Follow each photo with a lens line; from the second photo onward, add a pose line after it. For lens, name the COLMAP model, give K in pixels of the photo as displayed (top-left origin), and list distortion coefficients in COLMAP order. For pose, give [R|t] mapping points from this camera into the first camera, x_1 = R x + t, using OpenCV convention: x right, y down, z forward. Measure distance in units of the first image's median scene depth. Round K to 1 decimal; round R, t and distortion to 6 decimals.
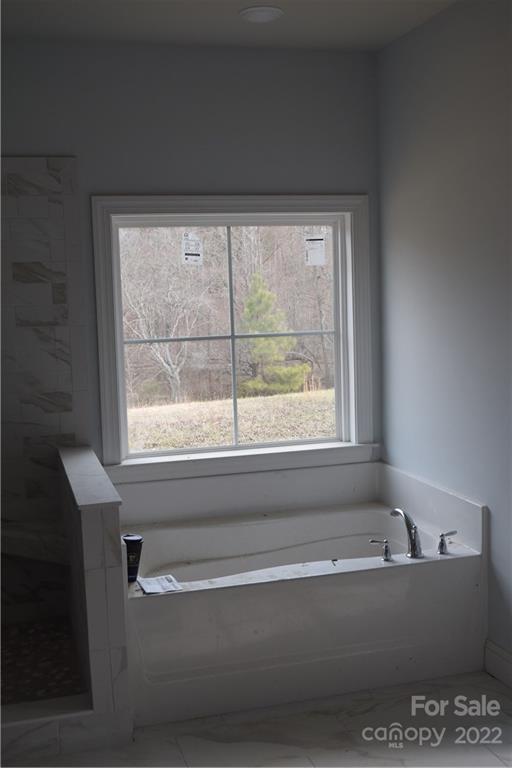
lens RADIAL K [[895.2, 0, 256.0], [0, 895.2, 384.0], [0, 0, 1]] dist [-0.058348, 0.013707]
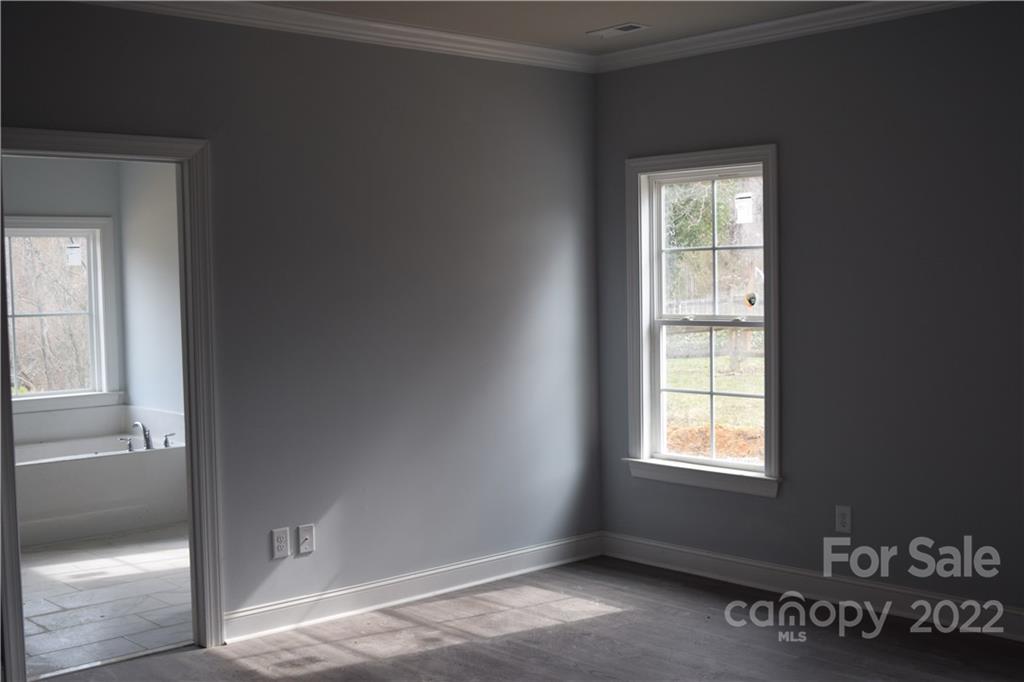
lens RADIAL K [[1193.6, 0, 512.0], [0, 1193.6, 341.0], [0, 0, 1]] dist [-0.058348, 0.013707]
pose [[0.897498, -0.010427, 0.440895, -0.137930], [0.039715, 0.997569, -0.057254, 0.119849], [-0.439226, 0.068896, 0.895731, -0.962709]]
